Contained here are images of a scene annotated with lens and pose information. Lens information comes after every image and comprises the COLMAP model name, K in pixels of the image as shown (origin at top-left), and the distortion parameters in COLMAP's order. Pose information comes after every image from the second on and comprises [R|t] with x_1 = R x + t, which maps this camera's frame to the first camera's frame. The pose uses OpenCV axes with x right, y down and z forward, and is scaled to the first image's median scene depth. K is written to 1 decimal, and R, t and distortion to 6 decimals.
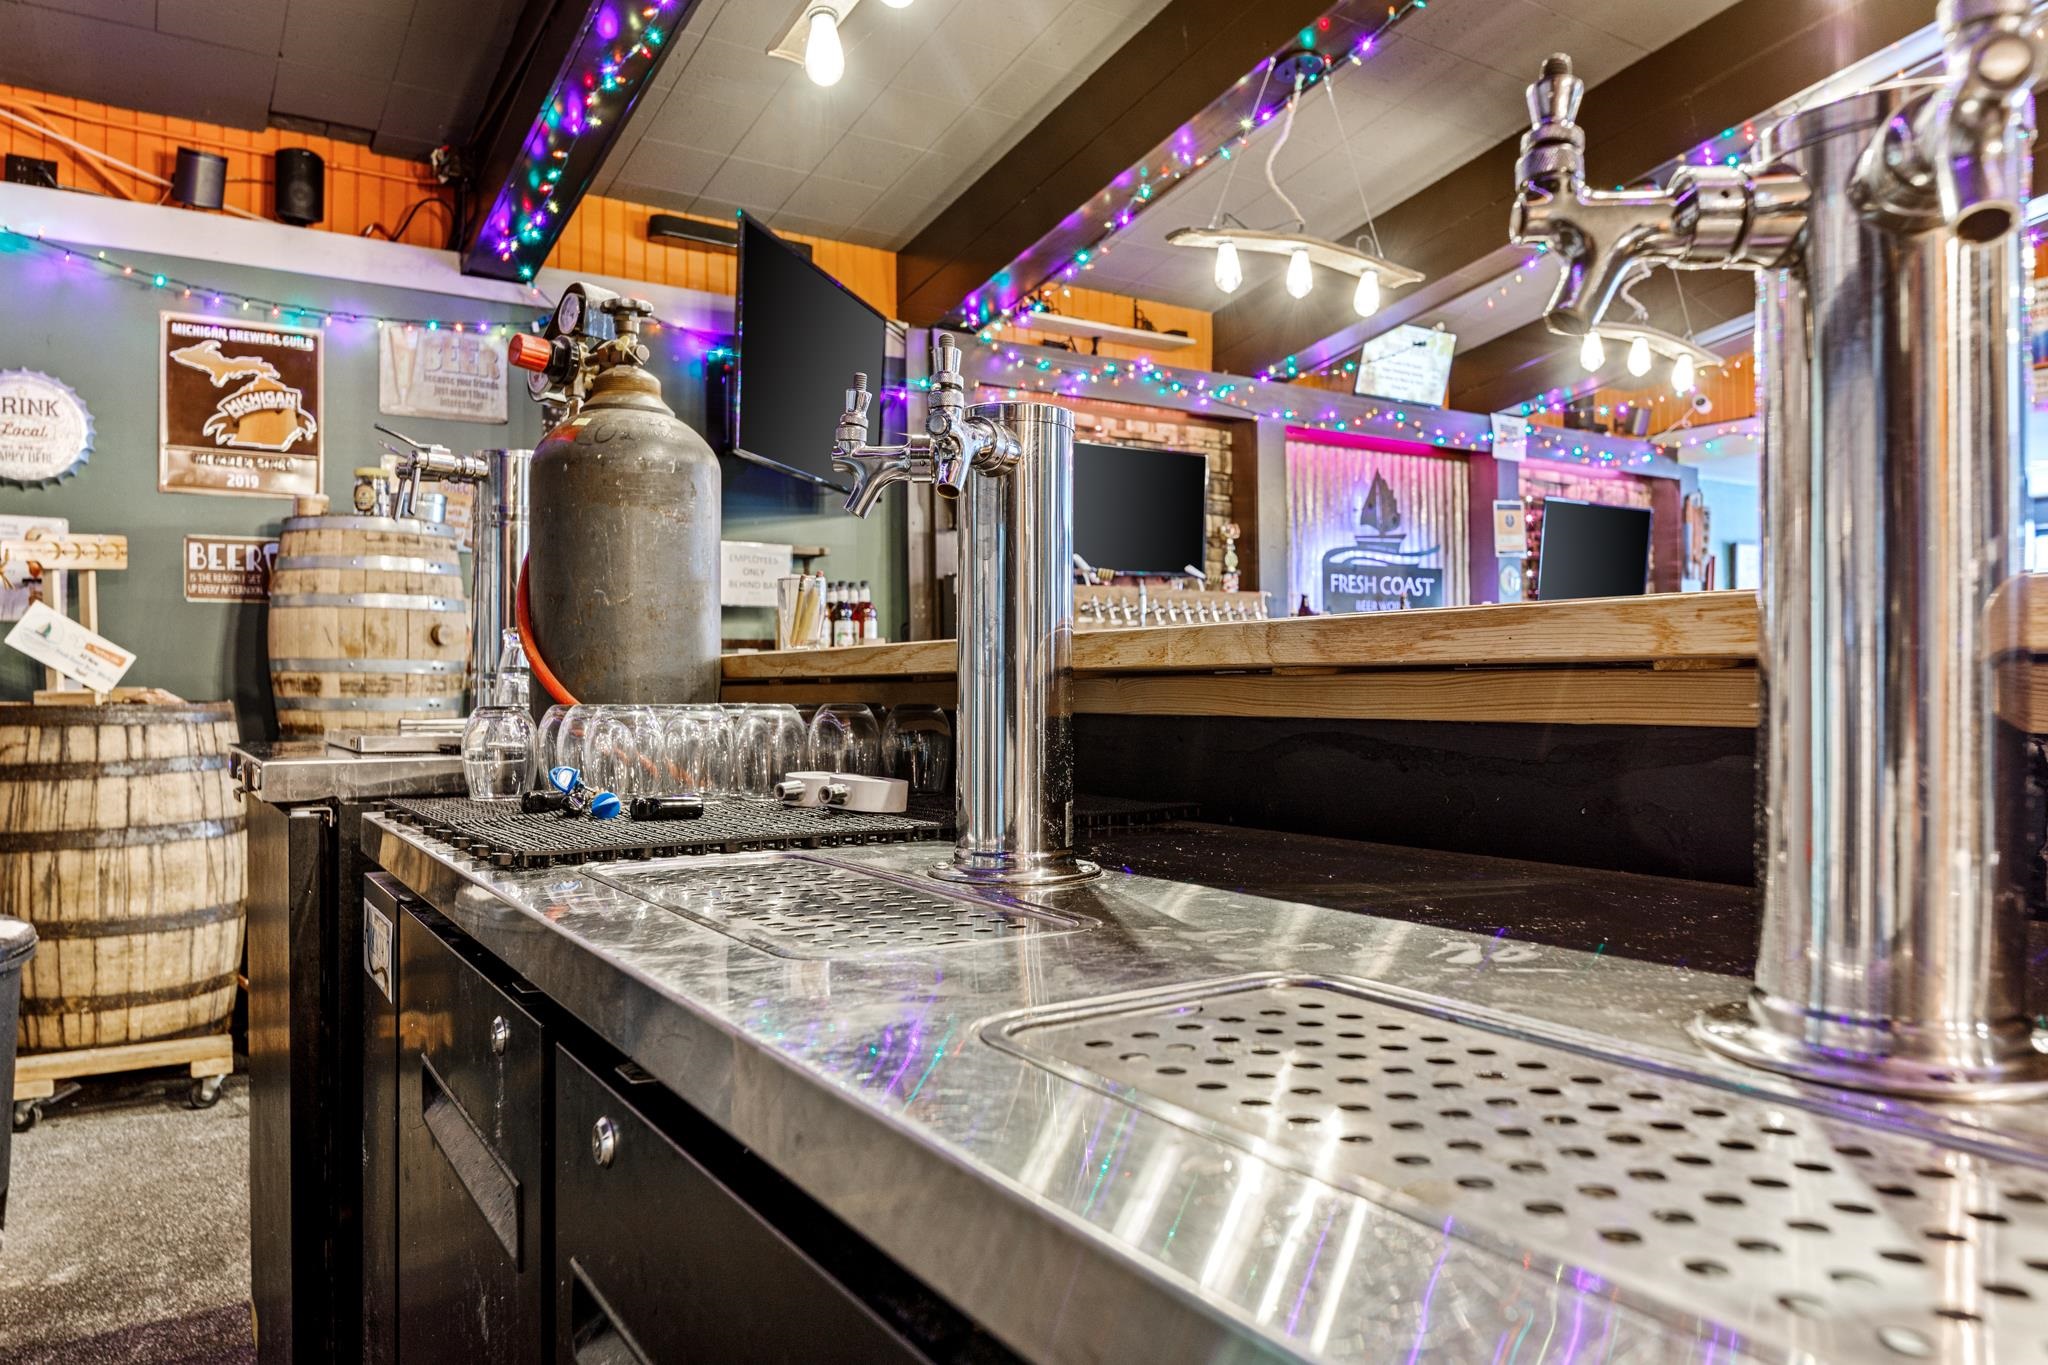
lens RADIAL K [[1452.2, 0, 1041.8], [0, 1452.2, 685.5], [0, 0, 1]] dist [-0.006336, -0.000099]
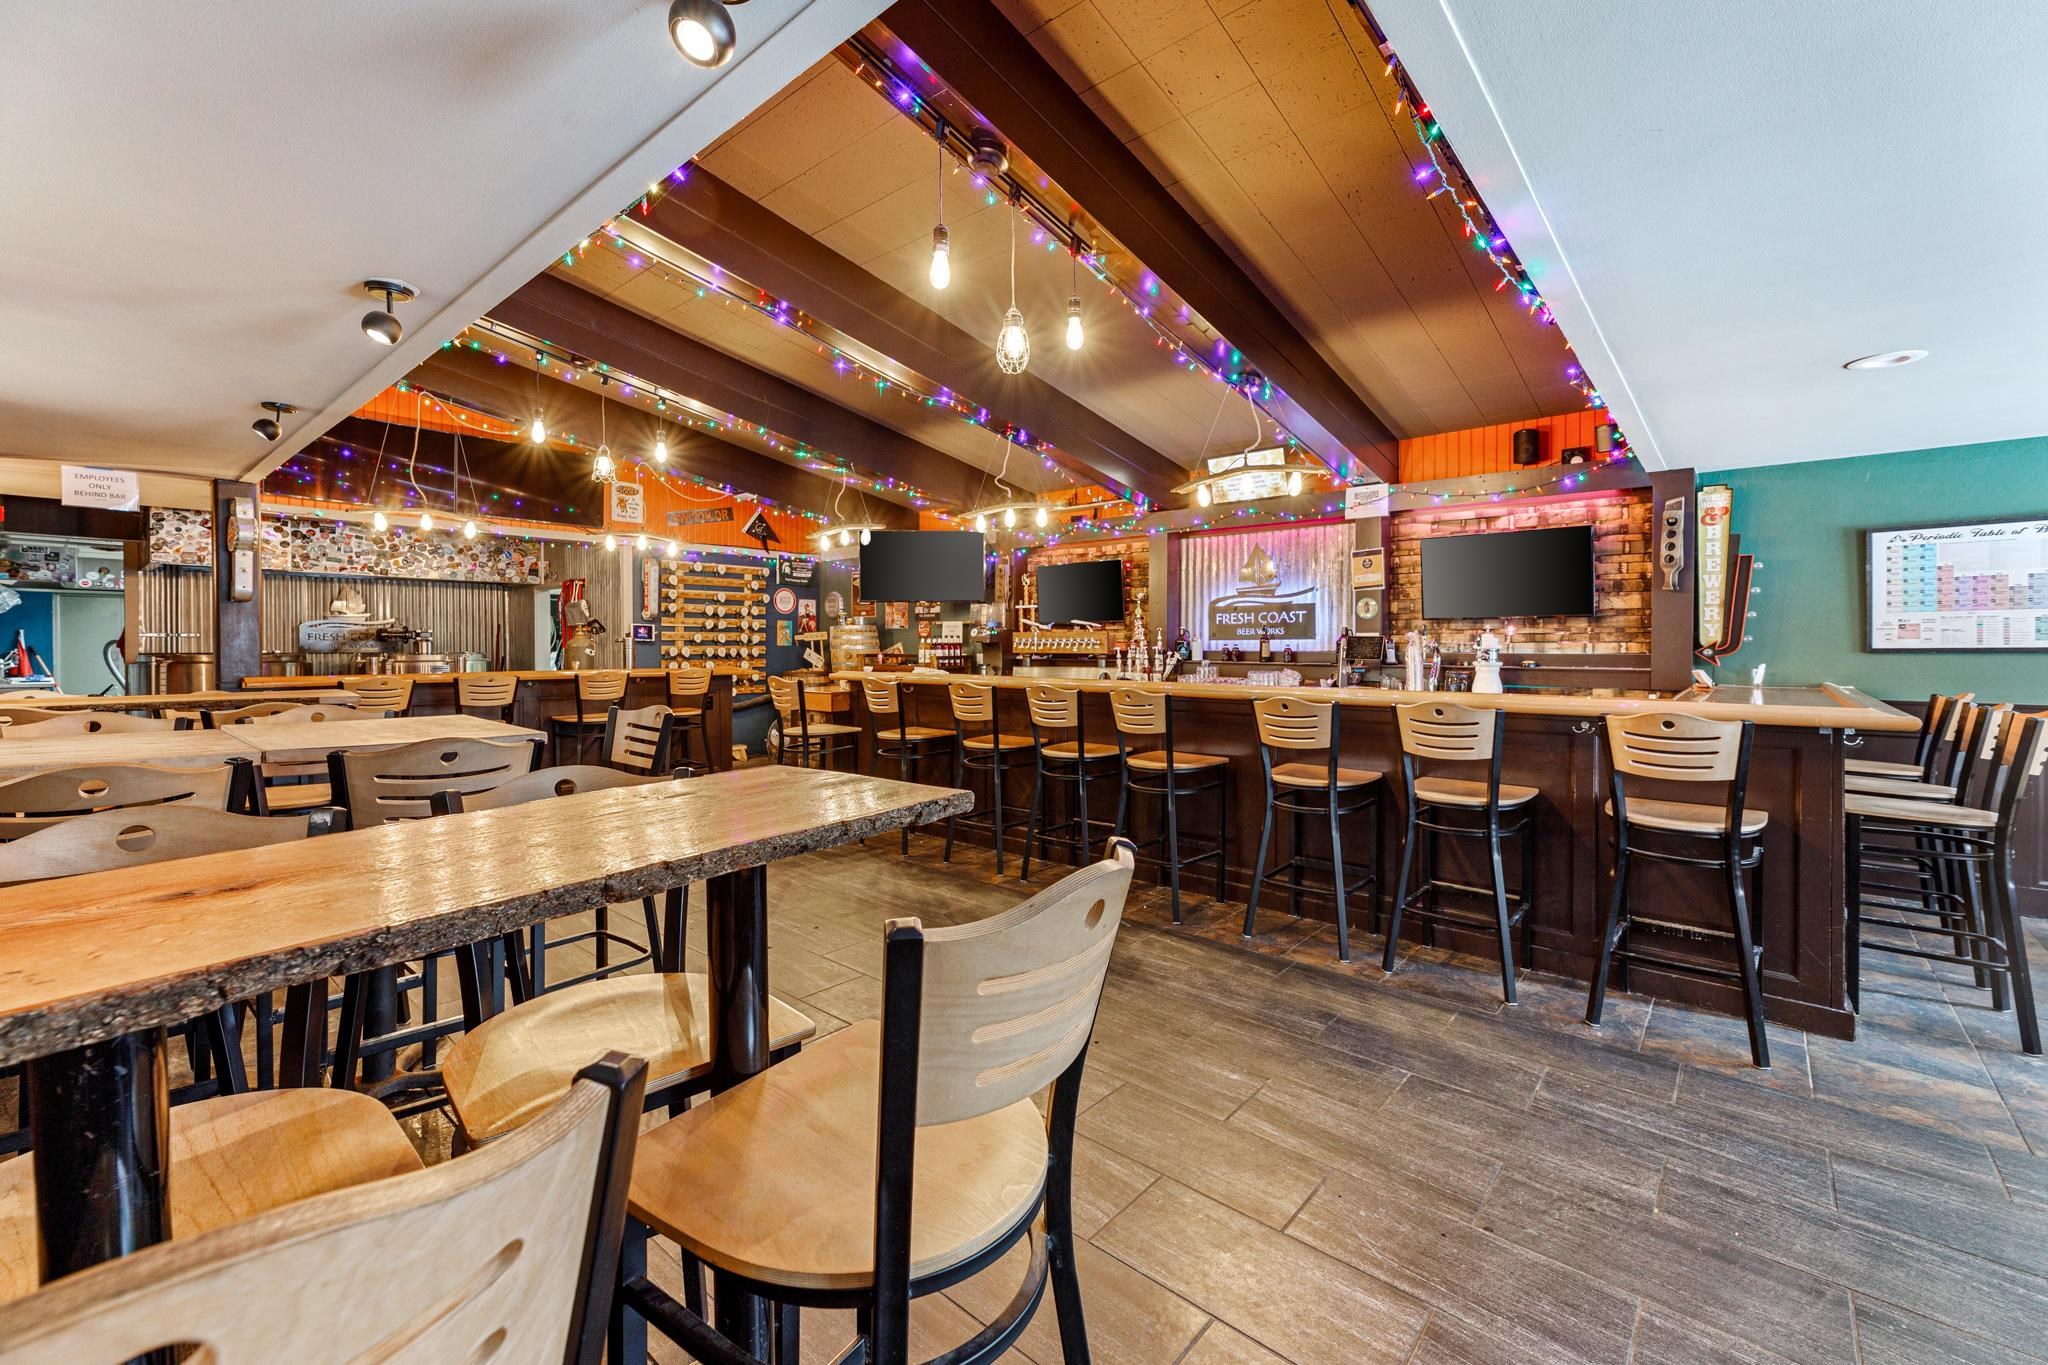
lens RADIAL K [[845.2, 0, 1006.0], [0, 845.2, 638.1], [0, 0, 1]] dist [0.001387, -0.000159]
pose [[0.241321, -0.004484, -0.970435, 1.387083], [-0.000213, 0.999989, -0.004674, -0.056573], [0.970445, 0.001335, 0.241318, 0.681099]]
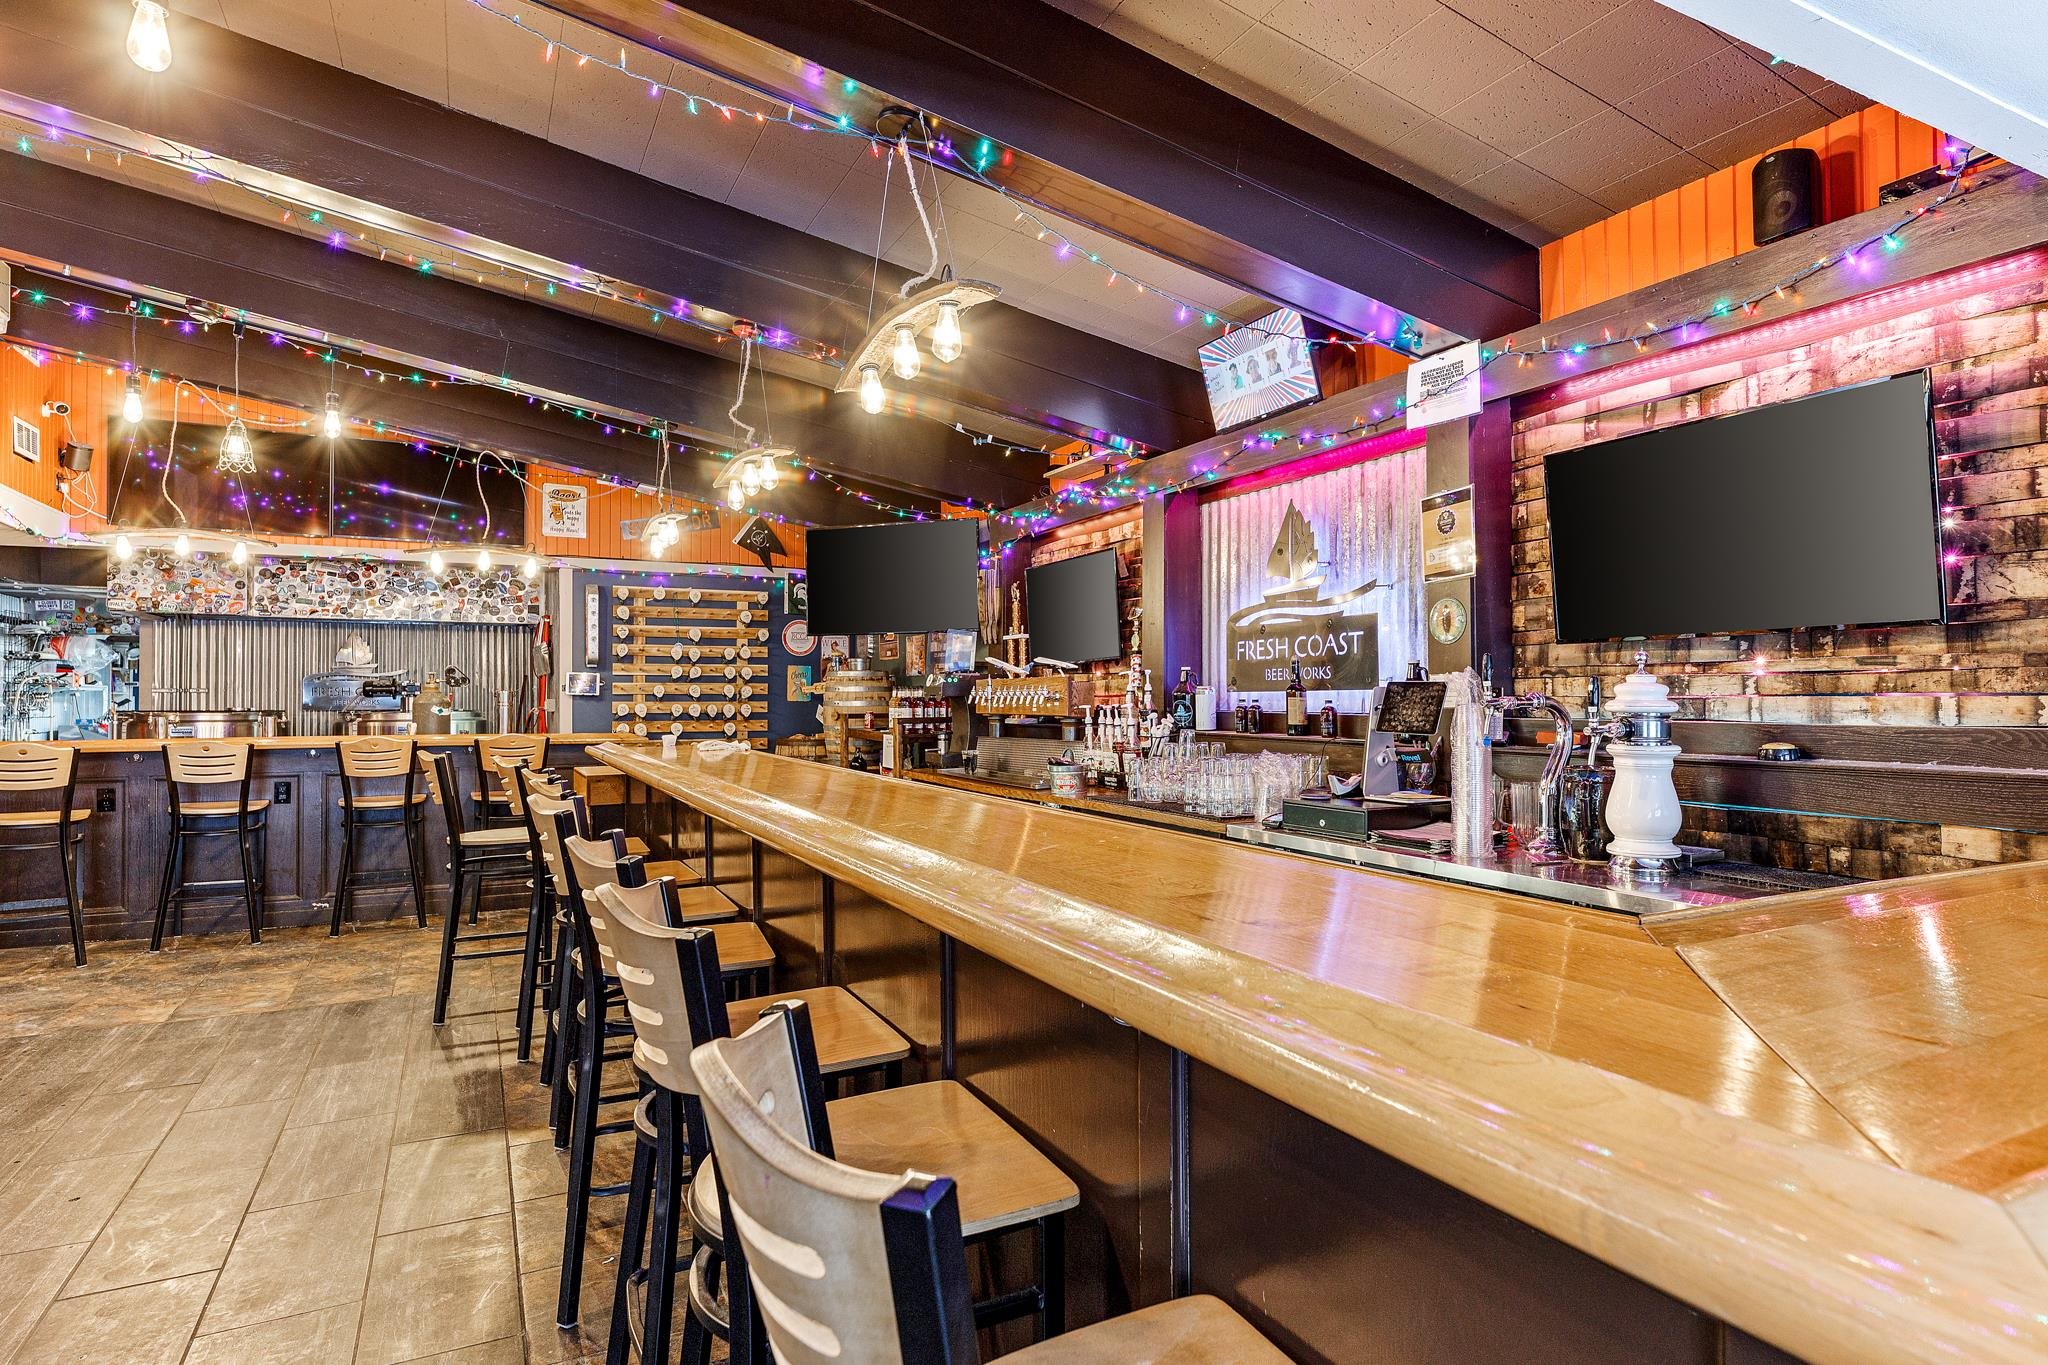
lens RADIAL K [[1100.0, 0, 1023.9], [0, 1100.0, 682.6], [0, 0, 1]] dist [-0.003820, -0.003931]
pose [[-0.138428, -0.009535, -0.990327, 1.118616], [0.003714, 0.999942, -0.010146, -0.058233], [0.990366, -0.005082, -0.138384, 1.235177]]
